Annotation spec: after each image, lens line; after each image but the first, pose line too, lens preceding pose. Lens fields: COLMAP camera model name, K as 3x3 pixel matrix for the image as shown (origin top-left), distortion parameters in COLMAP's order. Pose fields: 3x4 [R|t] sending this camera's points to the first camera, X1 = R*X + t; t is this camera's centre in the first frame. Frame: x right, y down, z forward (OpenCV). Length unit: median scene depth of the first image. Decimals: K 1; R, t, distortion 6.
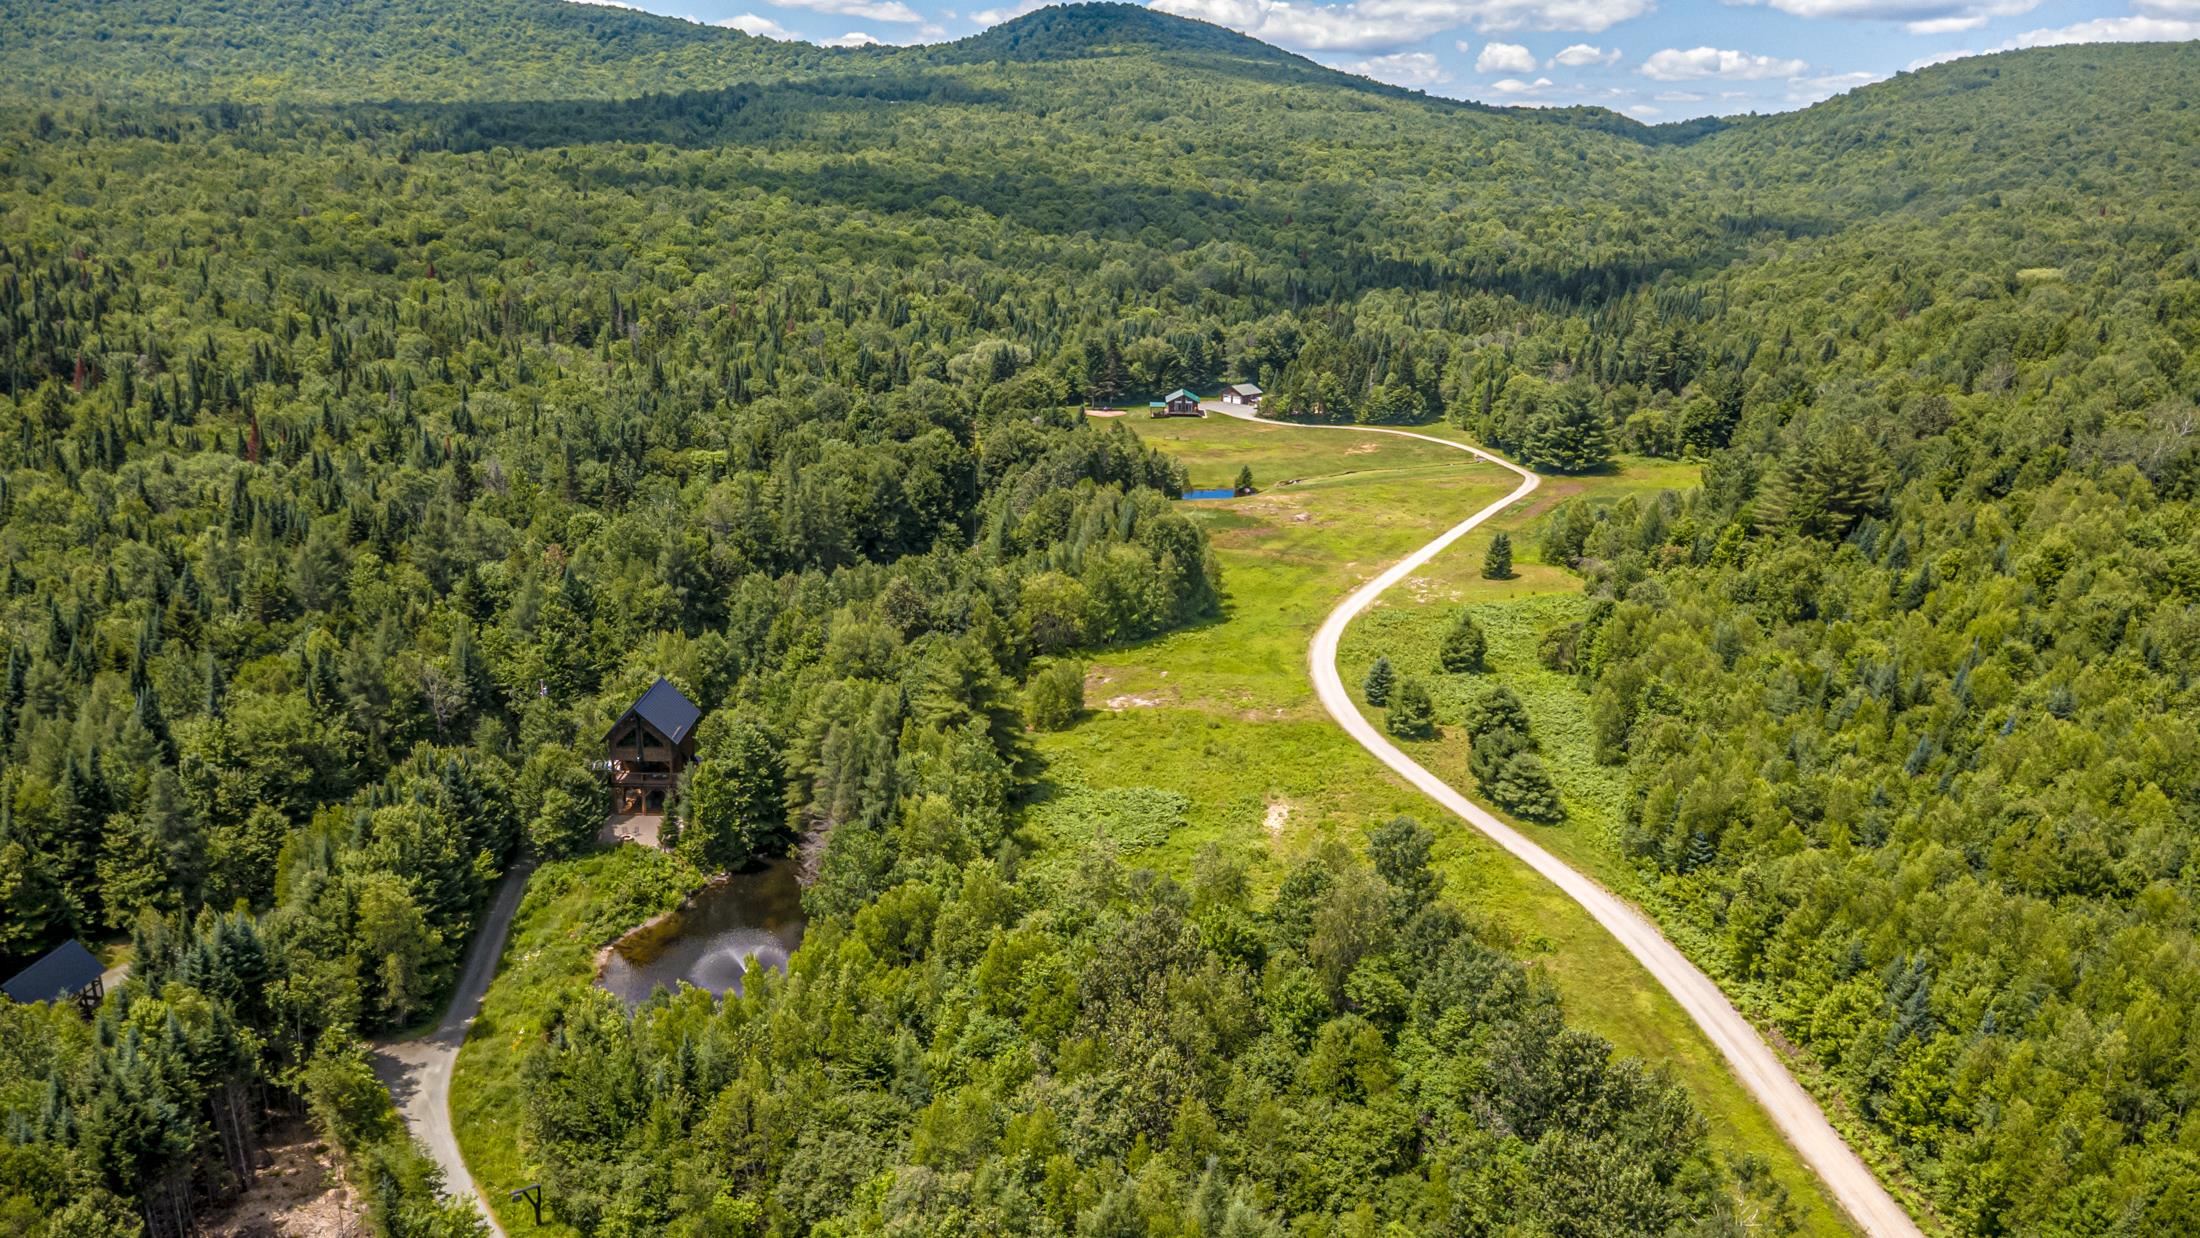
lens RADIAL K [[1472.4, 0, 1100.0], [0, 1472.4, 619.0], [0, 0, 1]] dist [0.045085, -0.061143]
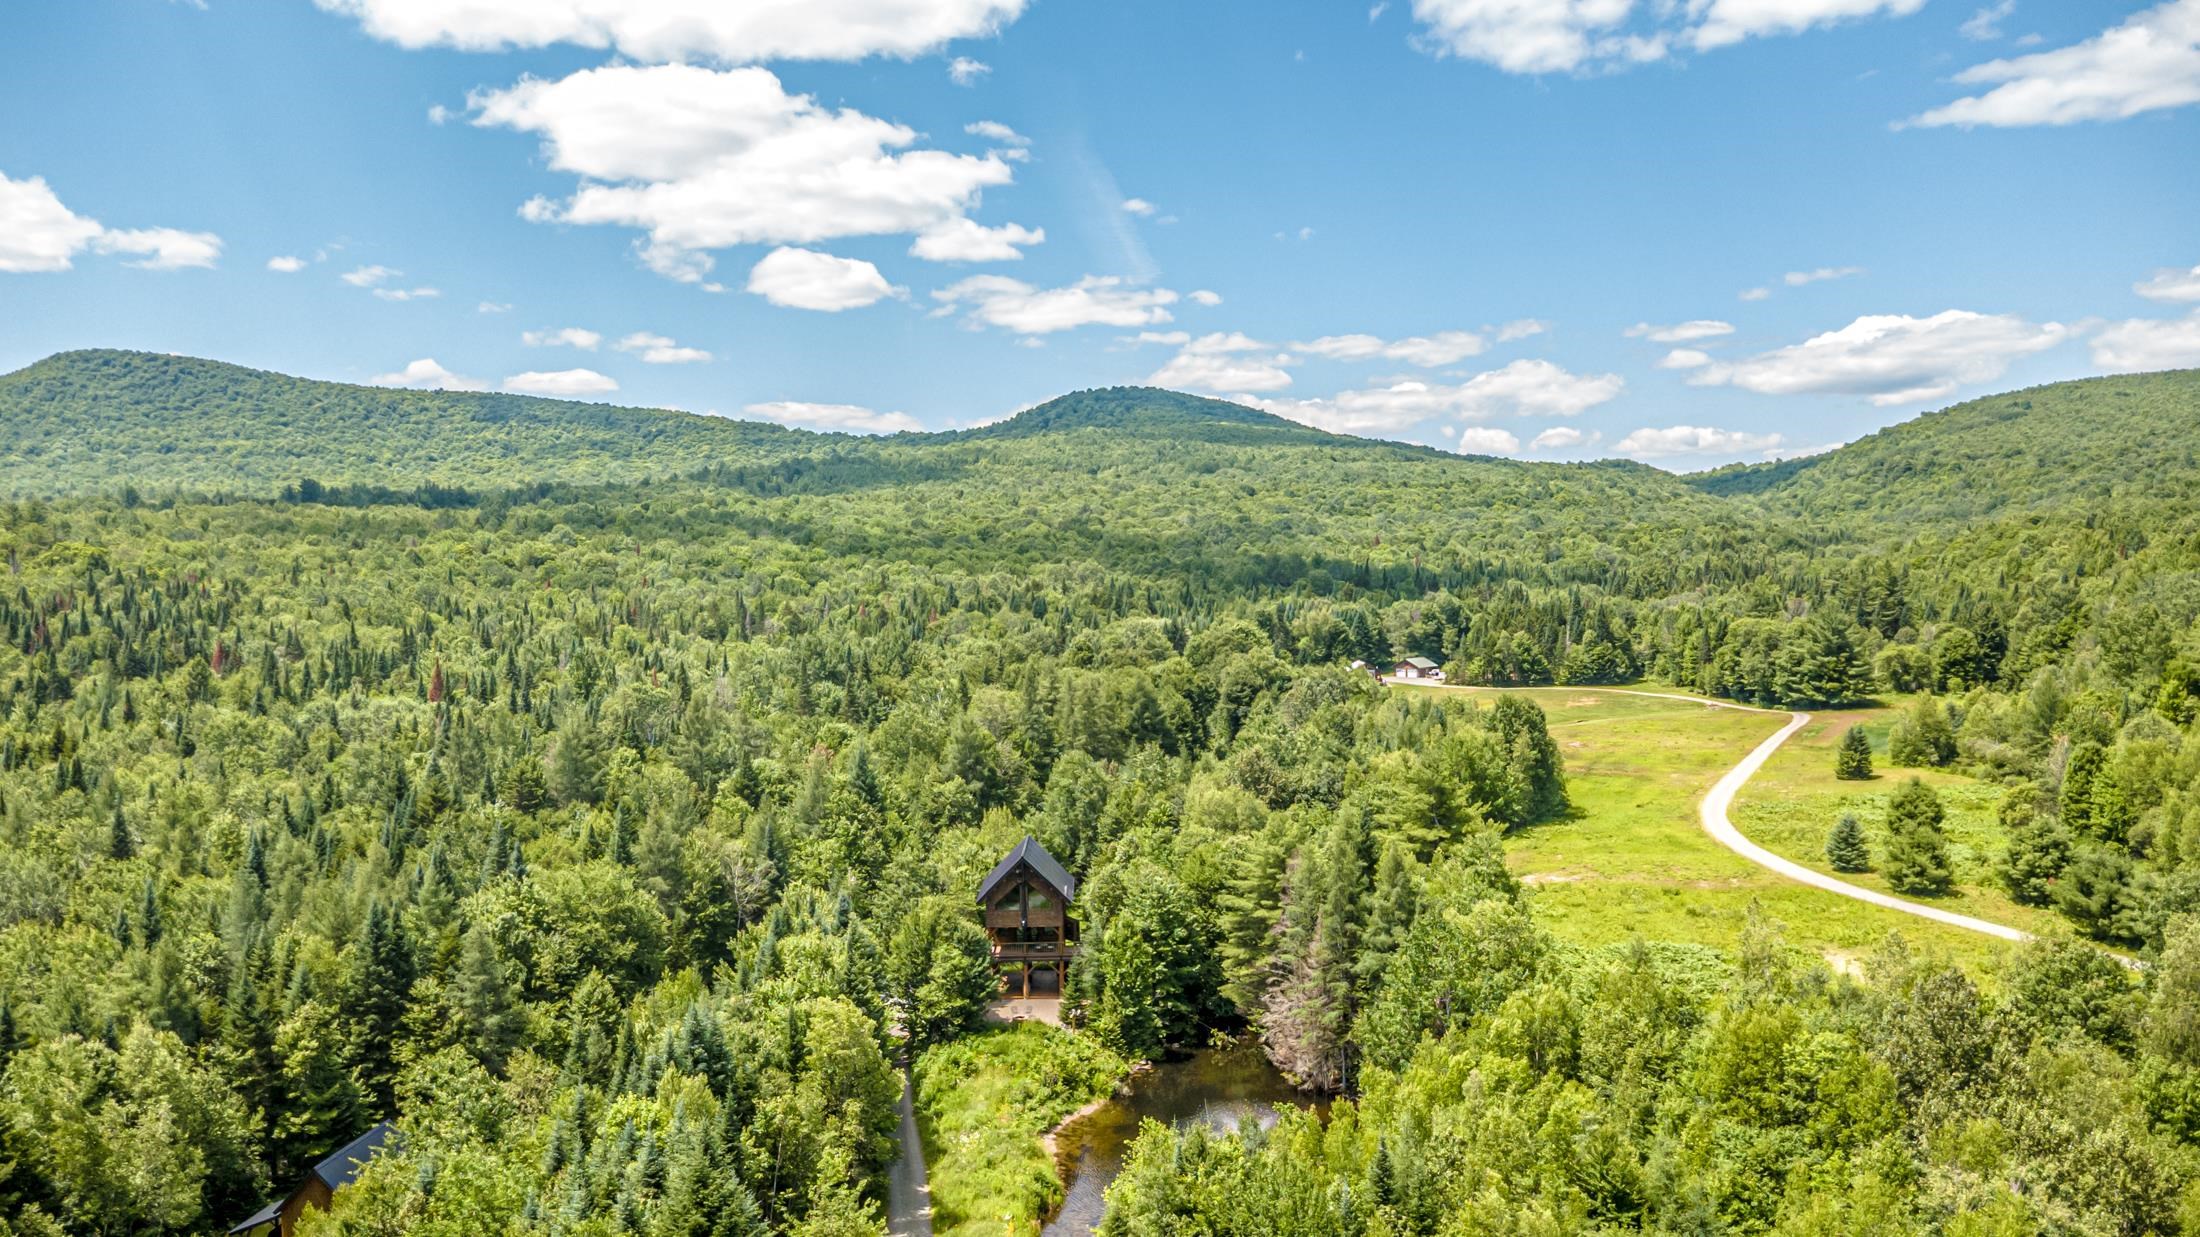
lens RADIAL K [[1523.6, 0, 1100.0], [0, 1523.6, 618.5], [0, 0, 1]] dist [0.005522, 0.006302]
pose [[0.999262, -0.035815, -0.013901, -0.194670], [0.031274, 0.968476, -0.247135, 0.108166], [0.022314, 0.246517, 0.968881, 0.118740]]
